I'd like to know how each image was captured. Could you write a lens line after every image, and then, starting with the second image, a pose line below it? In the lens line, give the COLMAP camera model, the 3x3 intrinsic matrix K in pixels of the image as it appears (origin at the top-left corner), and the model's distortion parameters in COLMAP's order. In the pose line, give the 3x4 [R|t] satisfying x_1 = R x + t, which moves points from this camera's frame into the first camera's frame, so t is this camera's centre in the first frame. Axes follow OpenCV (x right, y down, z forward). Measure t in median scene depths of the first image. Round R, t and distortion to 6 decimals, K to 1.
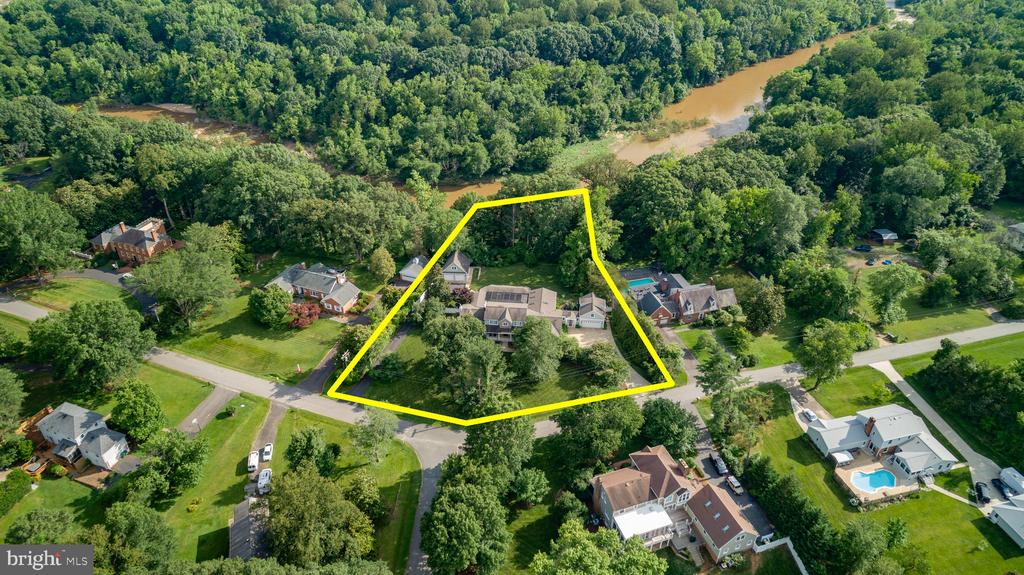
lens RADIAL K [[692.5, 0, 509.2], [0, 692.5, 285.7], [0, 0, 1]] dist [-0.008418, 0.006115]
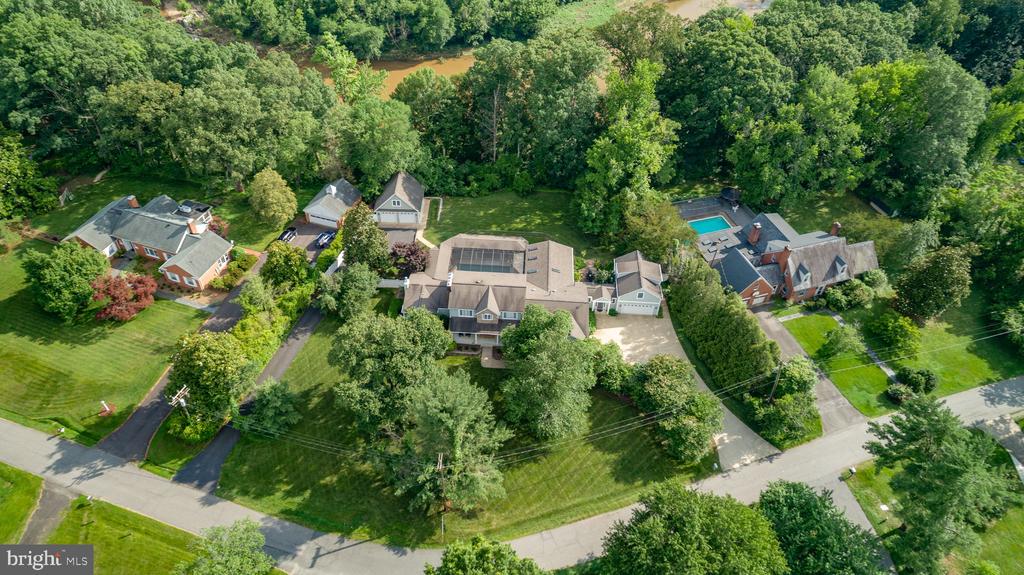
lens RADIAL K [[692.5, 0, 509.2], [0, 692.5, 285.7], [0, 0, 1]] dist [-0.008418, 0.006115]
pose [[0.998870, -0.011447, 0.046121, -0.012302], [0.003689, 0.986303, 0.164904, -0.055463], [-0.047377, -0.164548, 0.985231, 0.422130]]
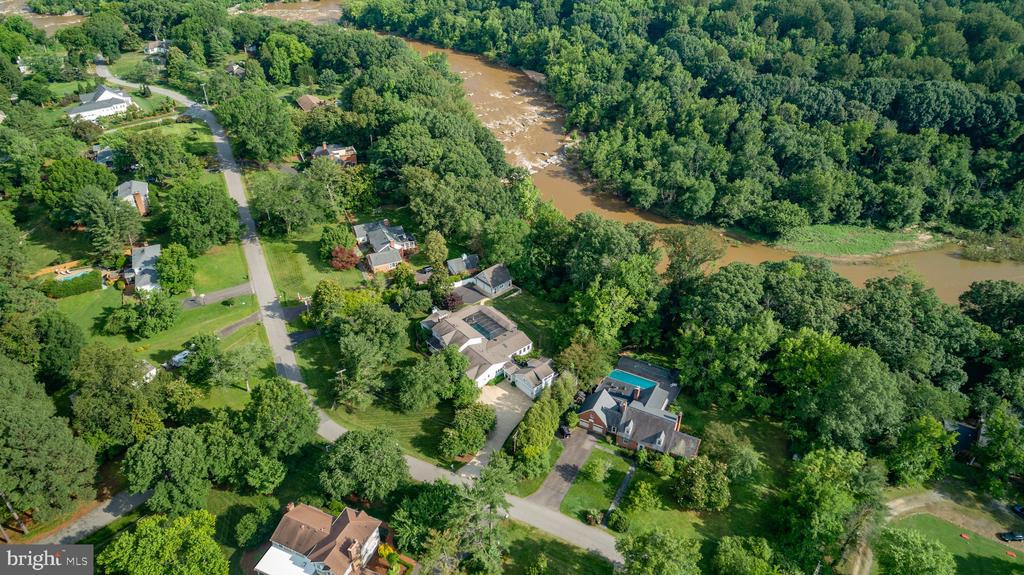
lens RADIAL K [[692.5, 0, 509.2], [0, 692.5, 285.7], [0, 0, 1]] dist [-0.008418, 0.006115]
pose [[0.719787, 0.390992, -0.573614, 0.530489], [-0.391376, 0.911021, 0.129869, -0.161972], [0.573352, 0.131021, 0.808765, 0.247742]]
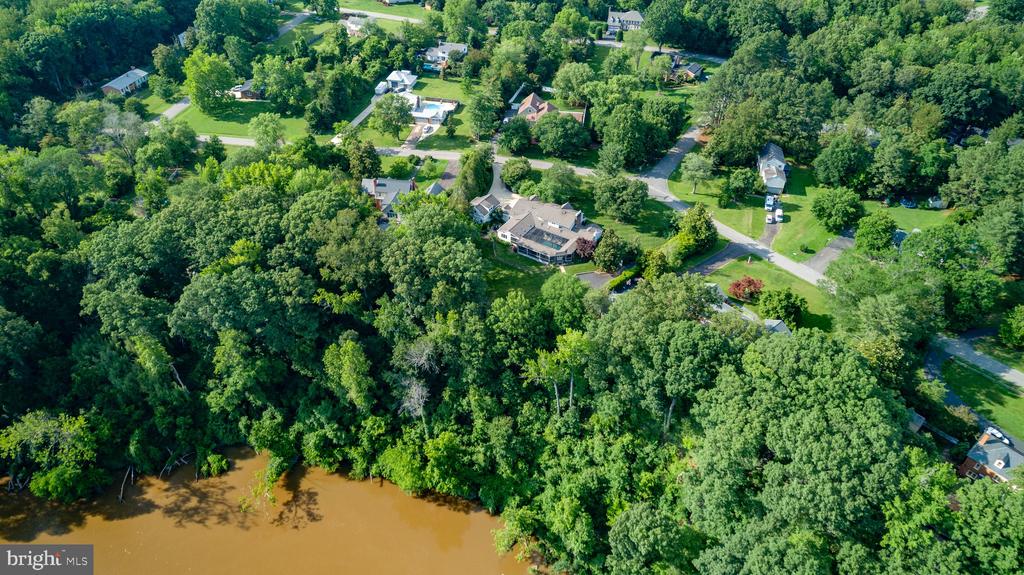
lens RADIAL K [[692.5, 0, 509.2], [0, 692.5, 285.7], [0, 0, 1]] dist [-0.008418, 0.006115]
pose [[-0.883117, -0.297741, 0.362567, -0.339646], [0.262655, 0.326577, 0.907943, -0.881979], [-0.388738, 0.897049, -0.210203, 1.275999]]
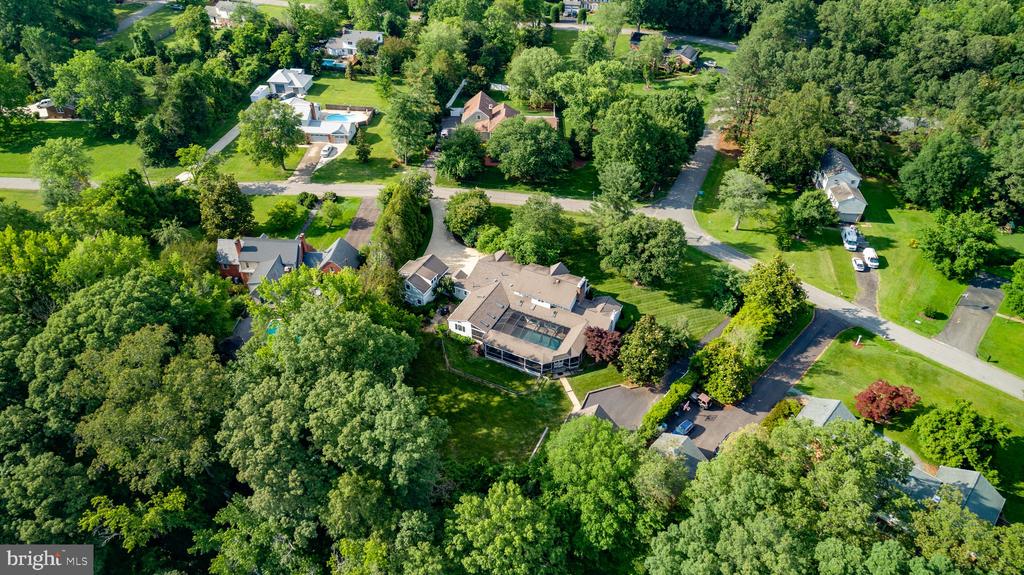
lens RADIAL K [[692.5, 0, 509.2], [0, 692.5, 285.7], [0, 0, 1]] dist [-0.008418, 0.006115]
pose [[-0.929784, -0.234225, 0.283973, -0.145667], [0.201071, 0.323026, 0.924784, -0.546069], [-0.308338, 0.916948, -0.253249, 1.106017]]
